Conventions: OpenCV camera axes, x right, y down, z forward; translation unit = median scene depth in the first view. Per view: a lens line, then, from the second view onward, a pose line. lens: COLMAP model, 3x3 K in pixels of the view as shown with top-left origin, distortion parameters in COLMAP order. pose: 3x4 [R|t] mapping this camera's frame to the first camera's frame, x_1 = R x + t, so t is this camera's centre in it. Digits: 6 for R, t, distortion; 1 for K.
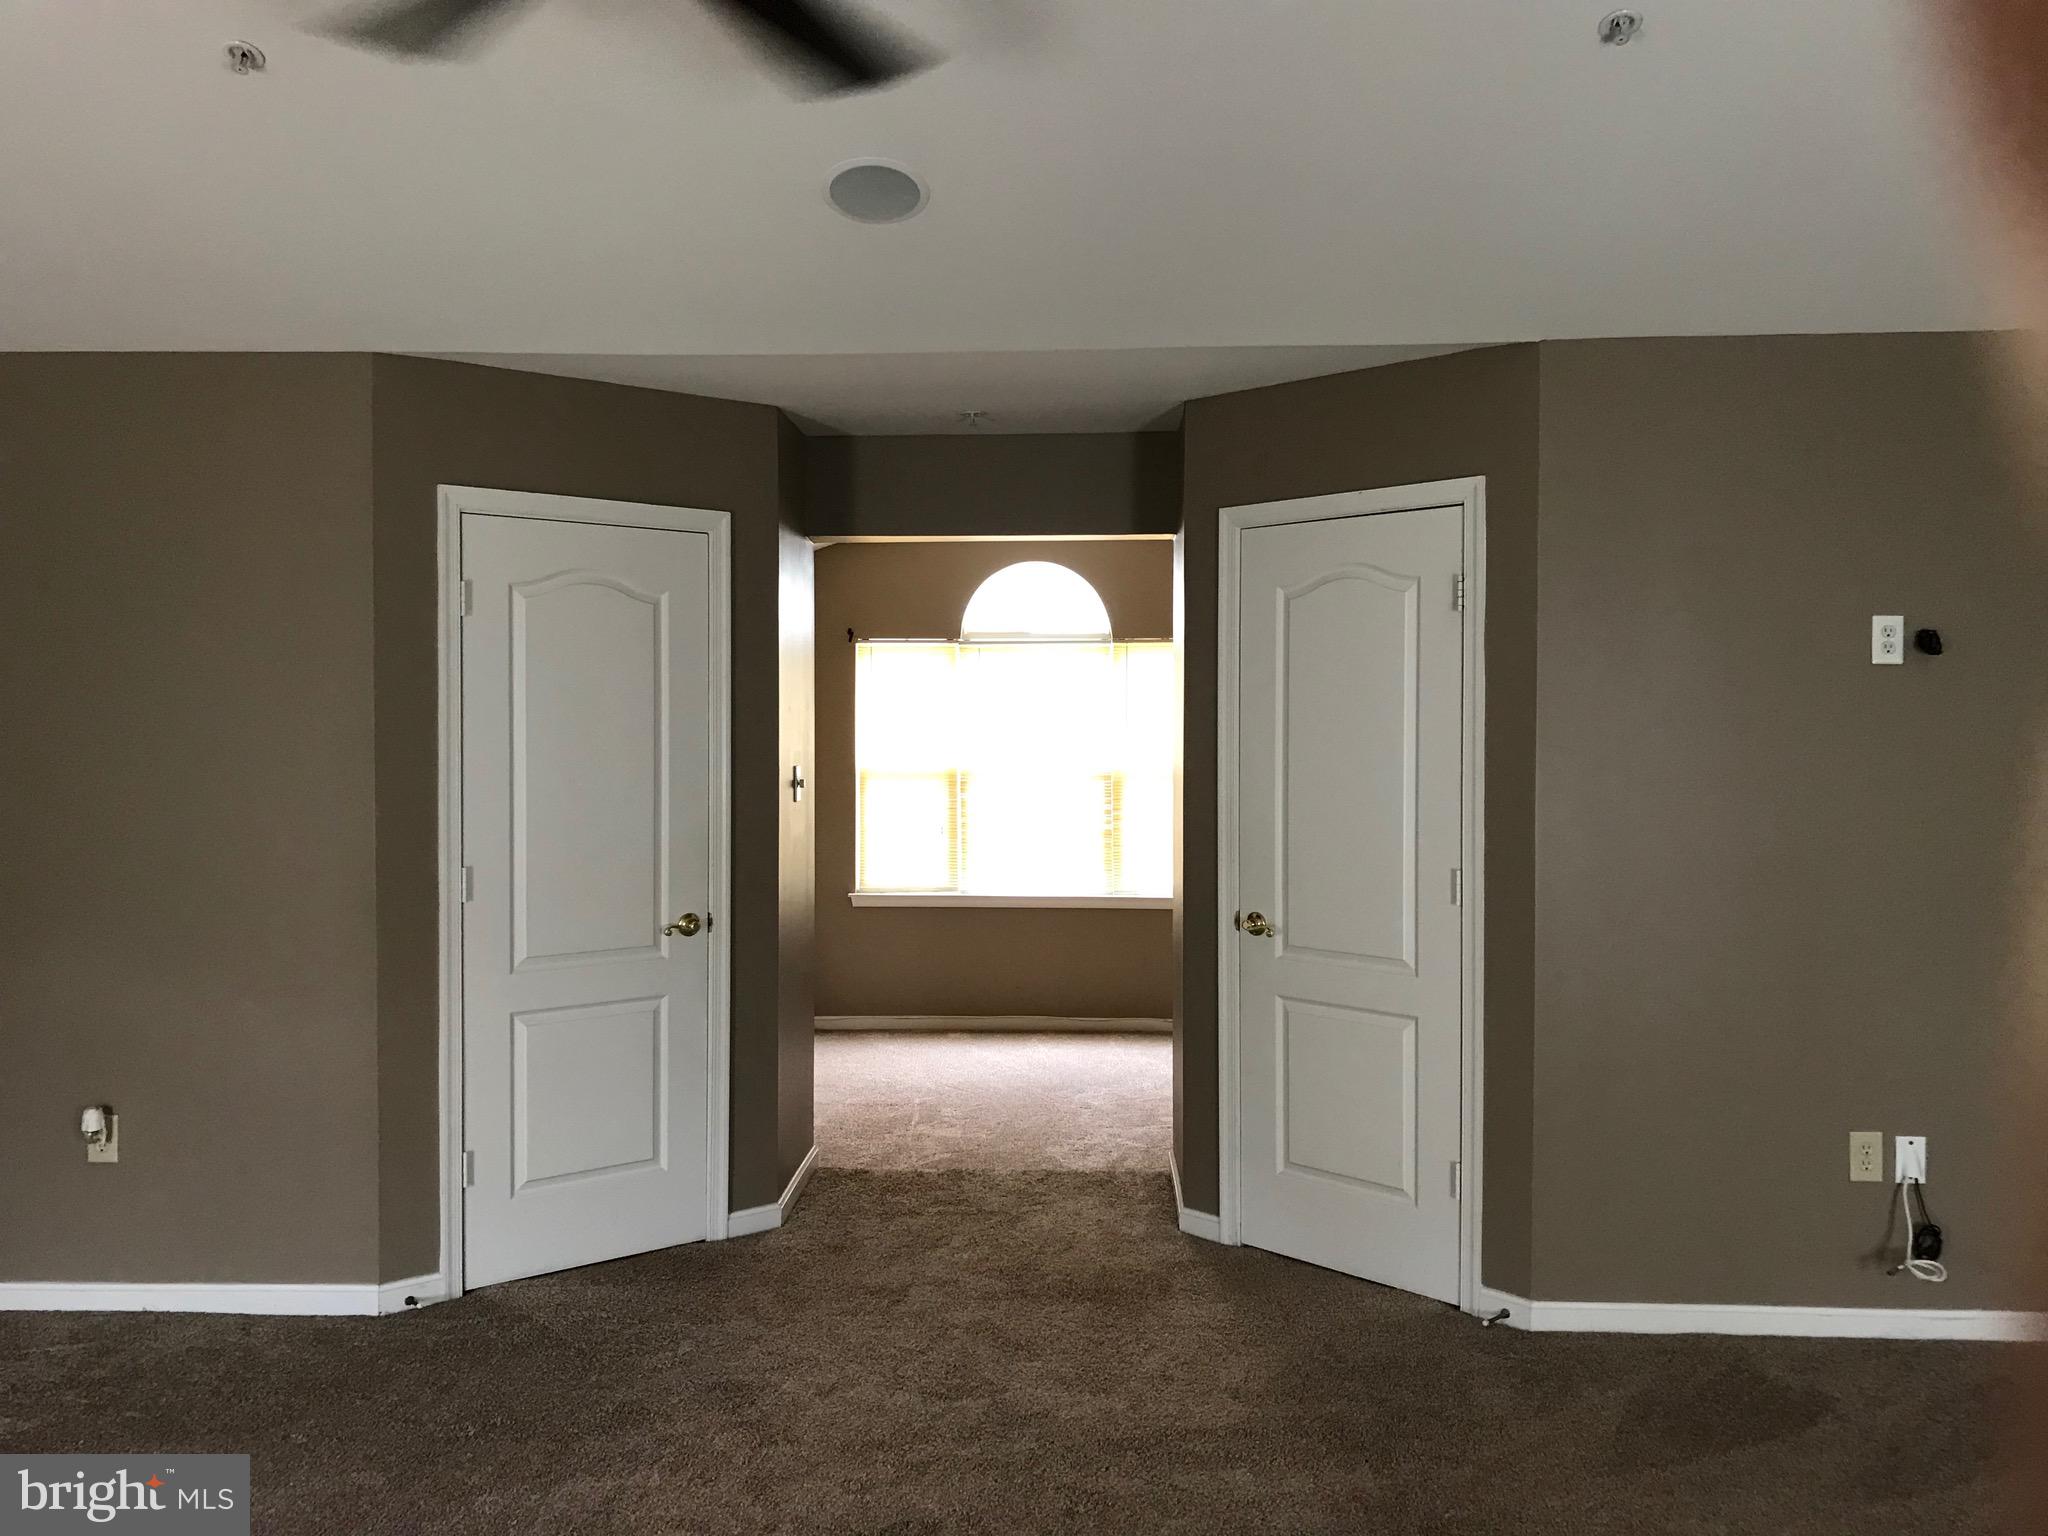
lens RADIAL K [[1688.3, 0, 1023.7], [0, 1688.3, 753.8], [0, 0, 1]] dist [0.038031, -0.037153]
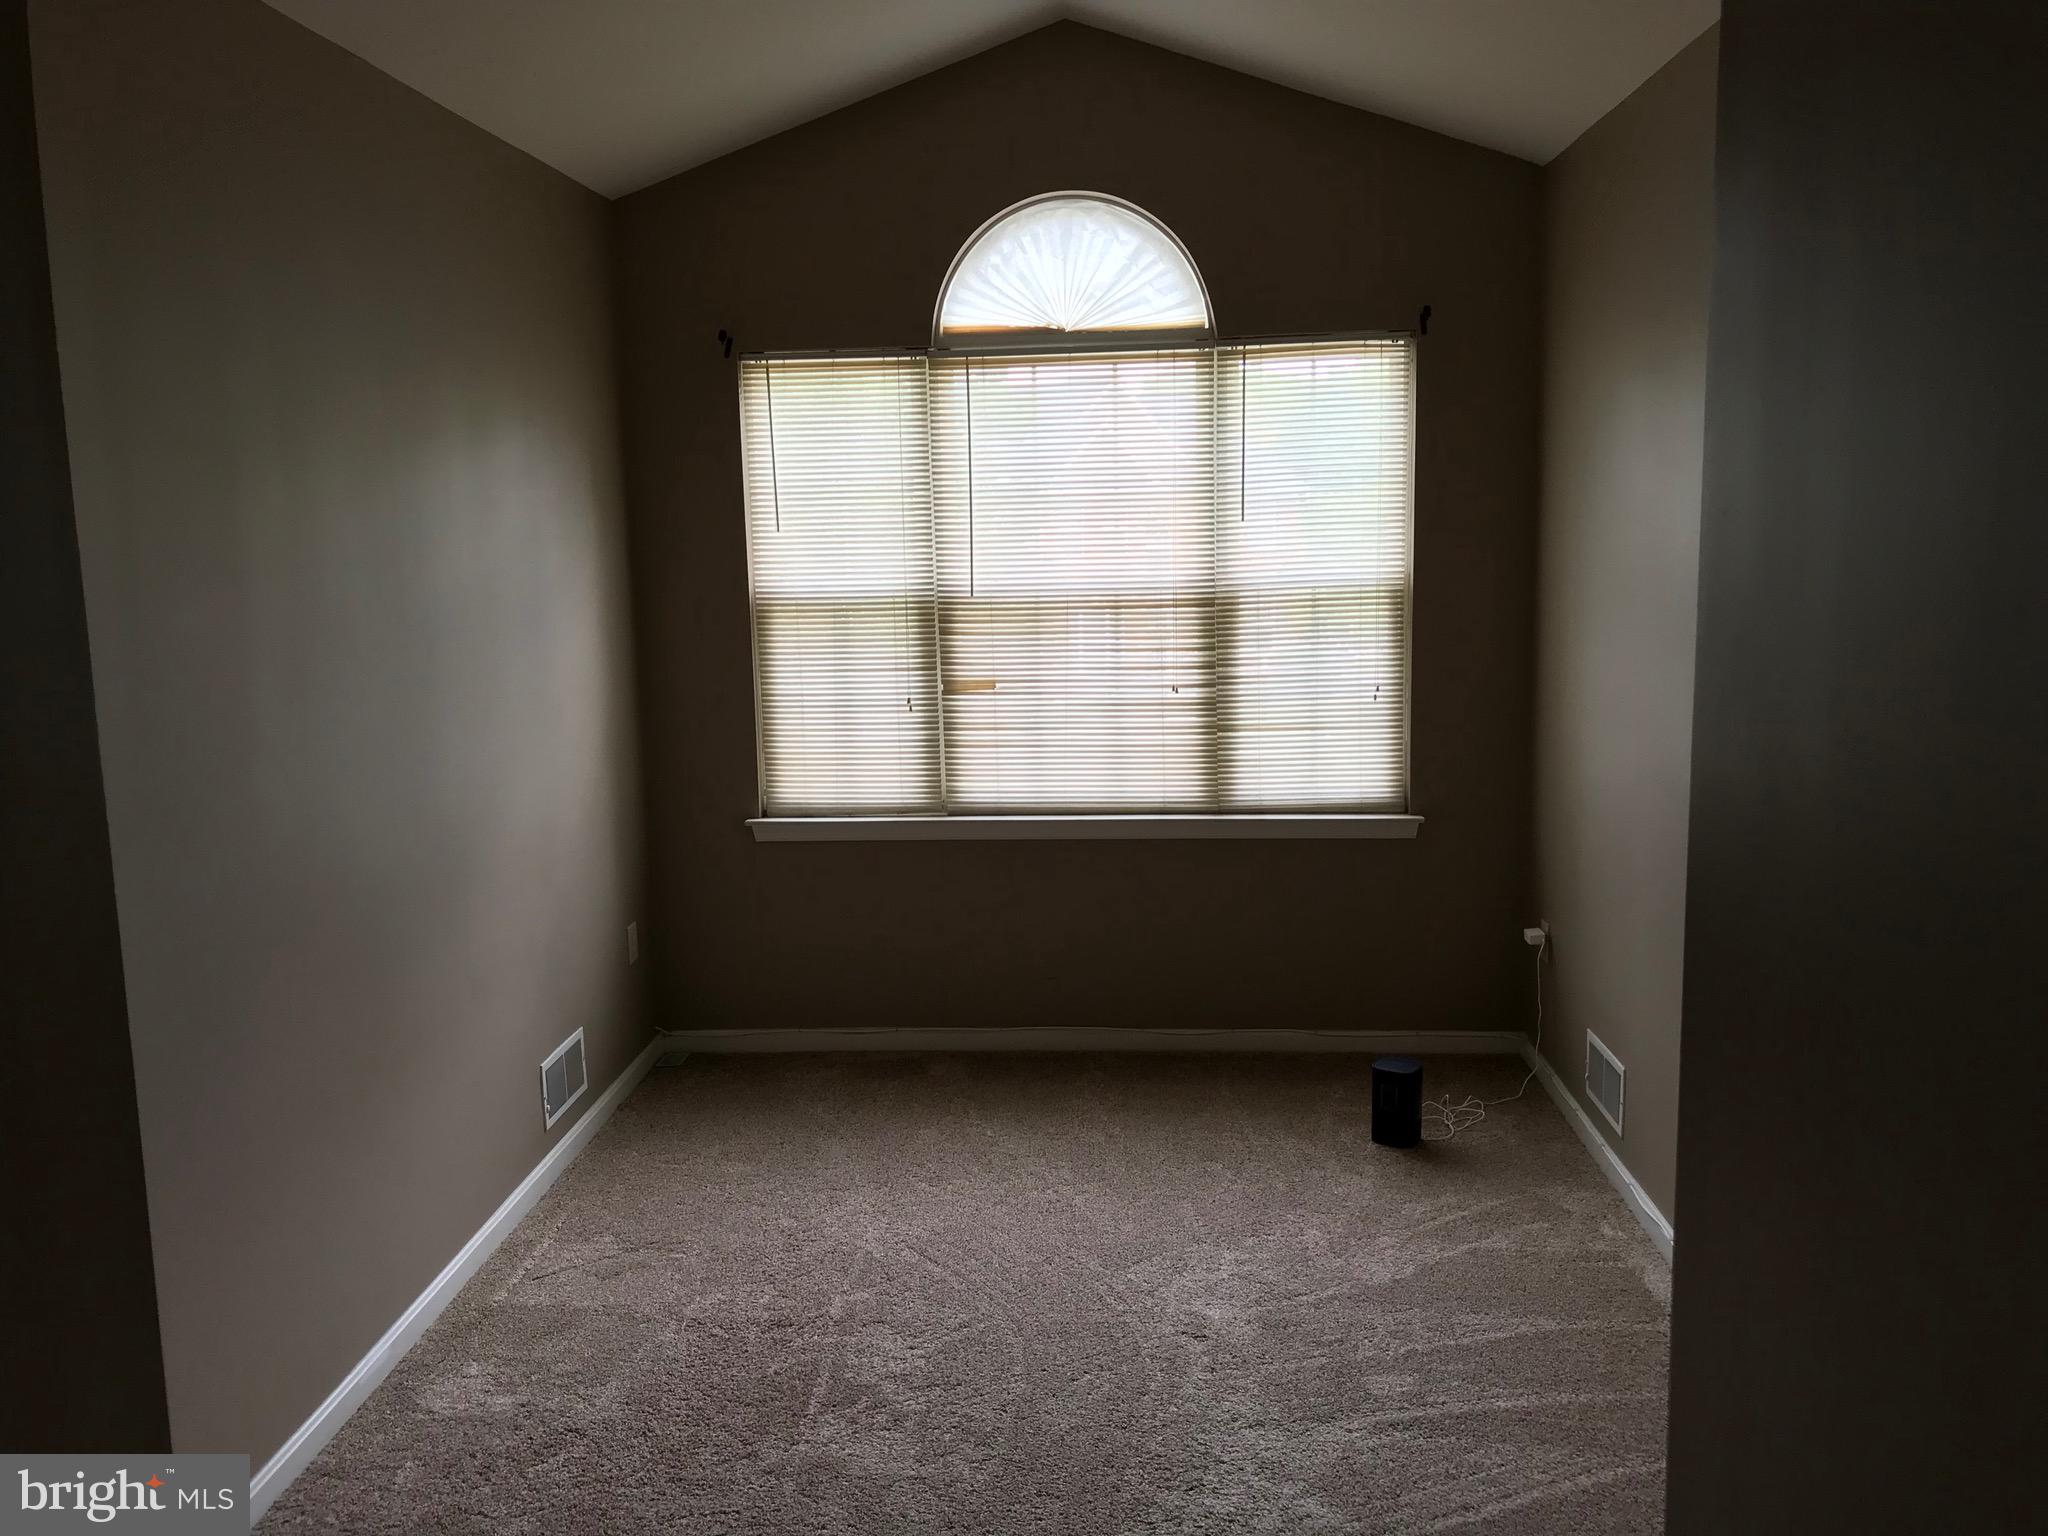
lens RADIAL K [[1688.3, 0, 1025.0], [0, 1688.3, 768.5], [0, 0, 1]] dist [0.038031, -0.037153]
pose [[0.999480, -0.019248, -0.025861, 0.004573], [0.022332, 0.991931, 0.124798, -0.003012], [0.023250, -0.125310, 0.991845, 0.477455]]
